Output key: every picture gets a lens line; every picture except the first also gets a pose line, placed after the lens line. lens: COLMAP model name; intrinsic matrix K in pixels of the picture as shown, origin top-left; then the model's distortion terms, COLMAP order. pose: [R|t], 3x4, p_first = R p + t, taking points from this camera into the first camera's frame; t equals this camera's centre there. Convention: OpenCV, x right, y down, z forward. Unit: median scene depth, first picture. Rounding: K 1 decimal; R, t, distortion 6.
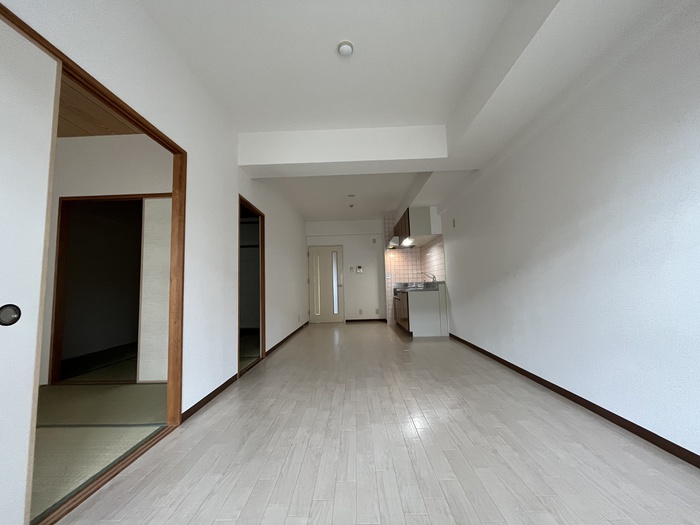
lens RADIAL K [[283.0, 0, 350.0], [0, 283.0, 262.5], [0, 0, 1]] dist [-0.000975, -0.000128]
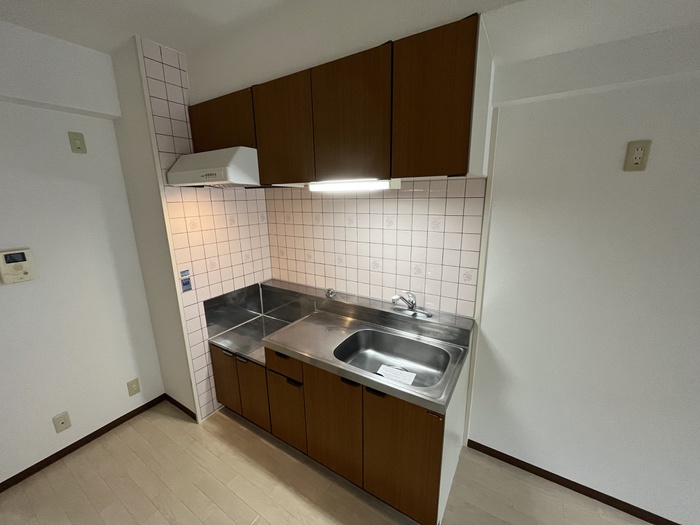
lens RADIAL K [[283.0, 0, 350.0], [0, 283.0, 262.5], [0, 0, 1]] dist [-0.000975, -0.000128]
pose [[0.519281, -0.173628, 0.836780, -0.024191], [-0.072719, 0.966616, 0.245696, -0.077824], [-0.851504, -0.188435, 0.489319, 0.982414]]
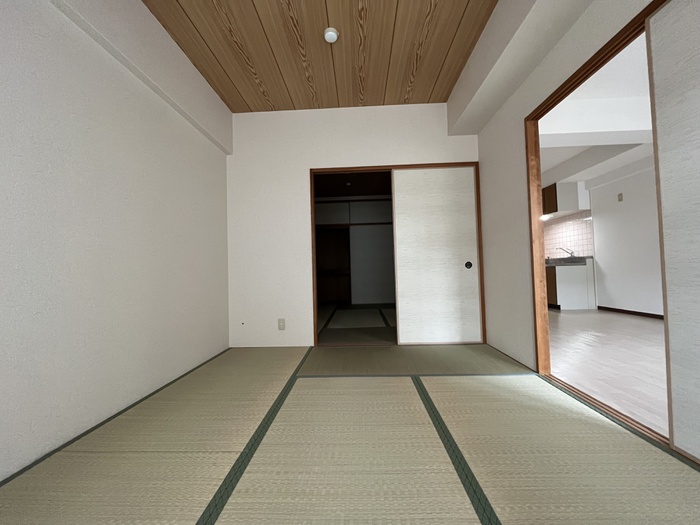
lens RADIAL K [[283.0, 0, 350.0], [0, 283.0, 262.5], [0, 0, 1]] dist [-0.000975, -0.000128]
pose [[0.999960, -0.001476, -0.008856, -0.535124], [0.001967, 0.998445, 0.055704, 0.031962], [0.008760, -0.055719, 0.998408, -0.029191]]
